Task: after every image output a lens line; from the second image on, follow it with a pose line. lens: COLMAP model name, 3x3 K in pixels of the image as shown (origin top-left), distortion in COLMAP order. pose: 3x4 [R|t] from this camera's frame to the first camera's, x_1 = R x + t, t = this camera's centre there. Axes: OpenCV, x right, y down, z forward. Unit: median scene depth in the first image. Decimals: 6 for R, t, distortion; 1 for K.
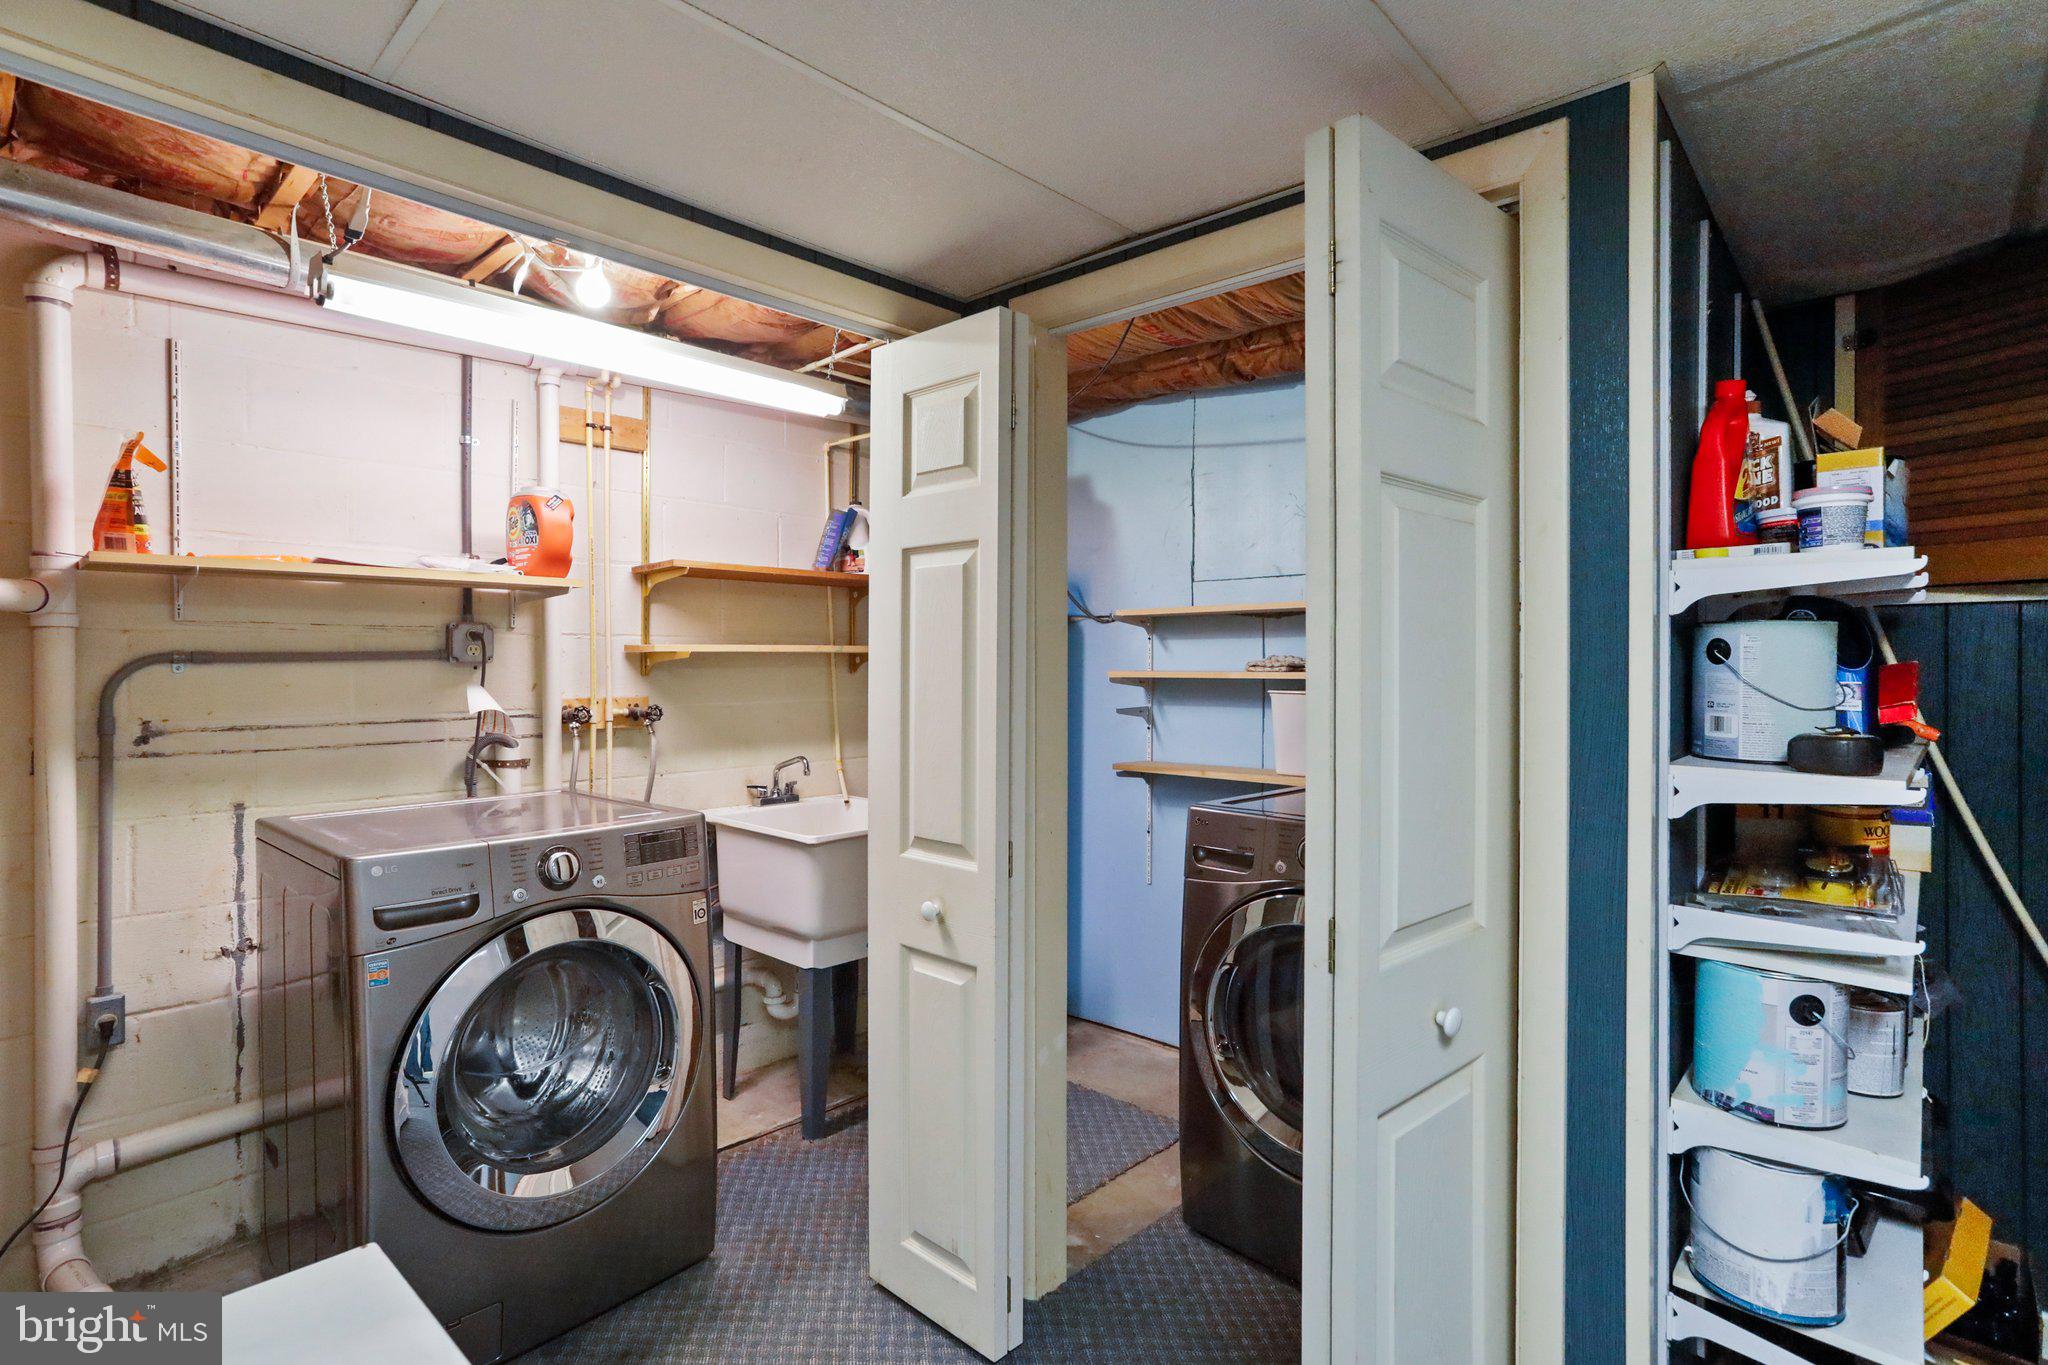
lens RADIAL K [[995.1, 0, 1013.6], [0, 995.1, 660.2], [0, 0, 1]] dist [-0.053653, 0.043170]
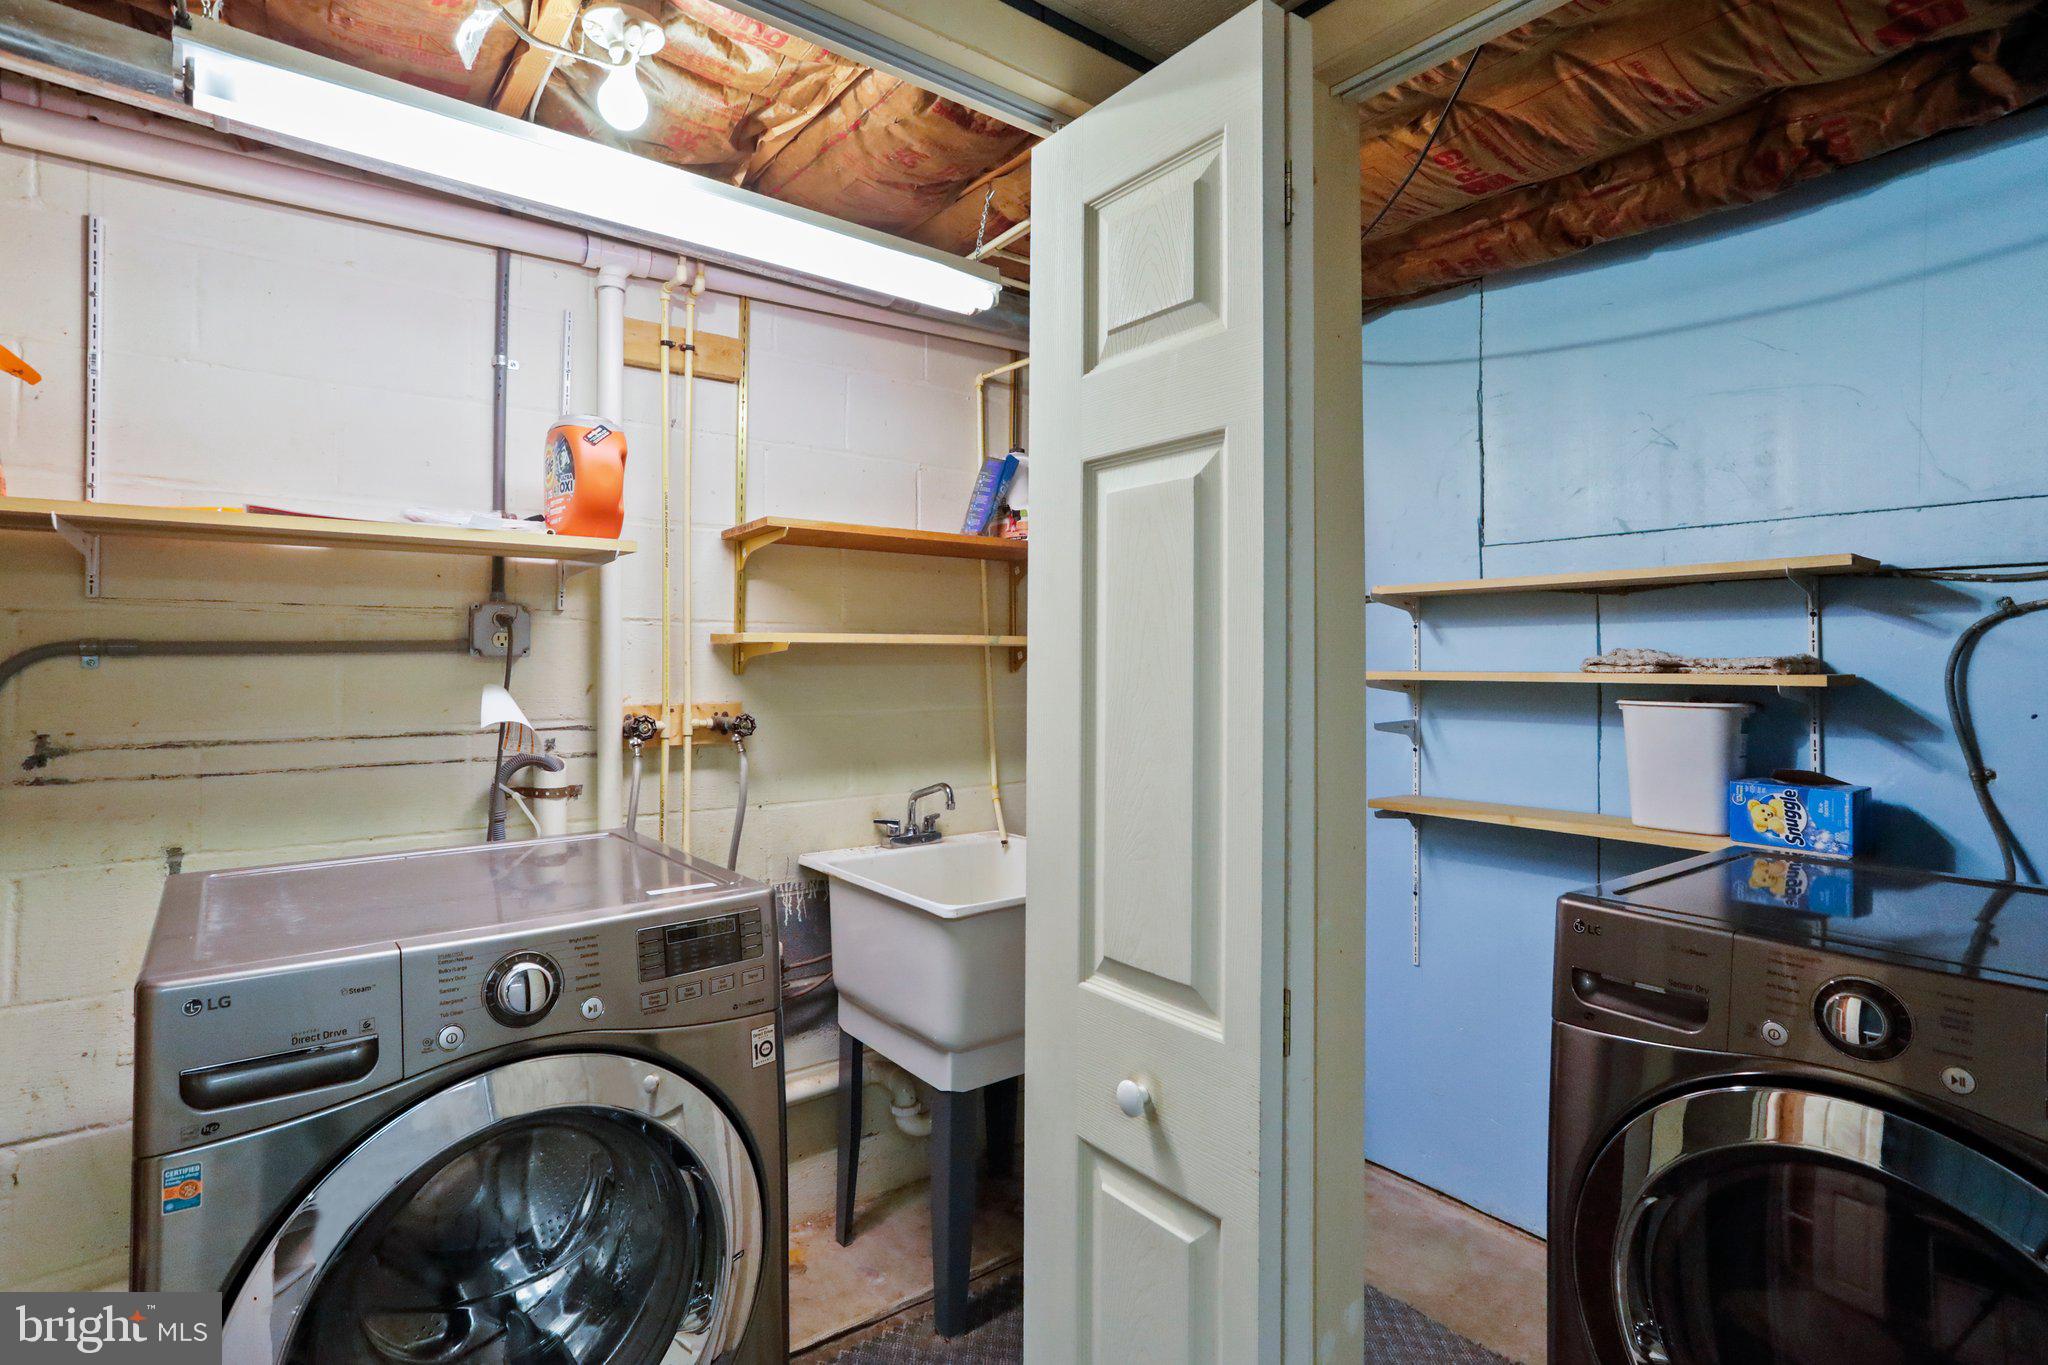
lens RADIAL K [[995.1, 0, 1013.6], [0, 995.1, 660.2], [0, 0, 1]] dist [-0.053653, 0.043170]
pose [[0.985442, 0.001691, -0.170003, -0.039605], [-0.001586, 0.999998, 0.000756, 0.003816], [0.170004, -0.000475, 0.985443, 0.310872]]
